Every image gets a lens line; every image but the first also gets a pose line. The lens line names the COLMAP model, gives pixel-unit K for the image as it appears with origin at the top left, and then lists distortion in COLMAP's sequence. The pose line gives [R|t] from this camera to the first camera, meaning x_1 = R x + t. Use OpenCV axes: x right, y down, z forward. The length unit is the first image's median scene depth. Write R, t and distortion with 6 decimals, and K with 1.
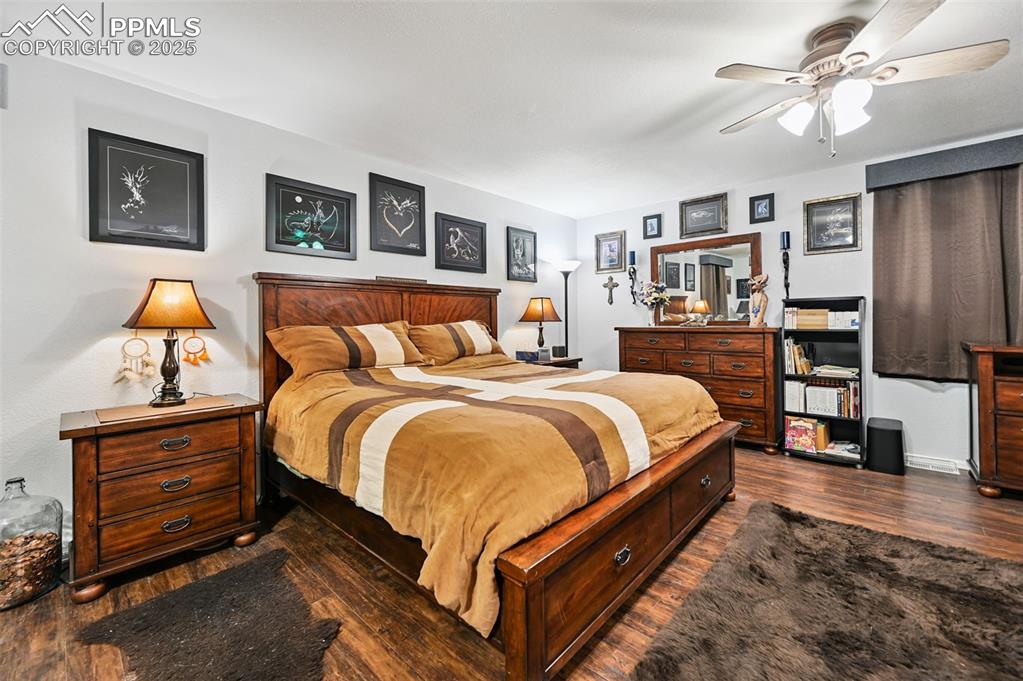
lens RADIAL K [[415.2, 0, 534.5], [0, 415.2, 322.2], [0, 0, 1]] dist [-0.001079, 0.001051]
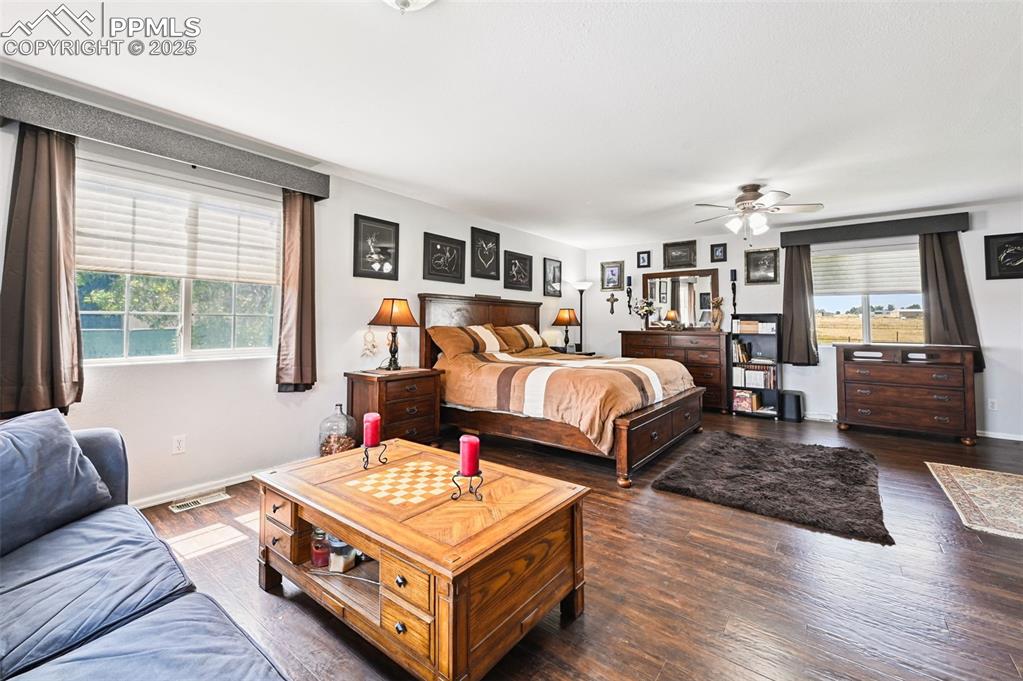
lens RADIAL K [[415.2, 0, 531.7], [0, 415.2, 312.3], [0, 0, 1]] dist [-0.001079, 0.001051]
pose [[0.997076, 0.019257, 0.073948, -0.257757], [-0.016762, 0.999274, -0.034209, 0.004121], [-0.074553, 0.032870, 0.996675, -0.485441]]
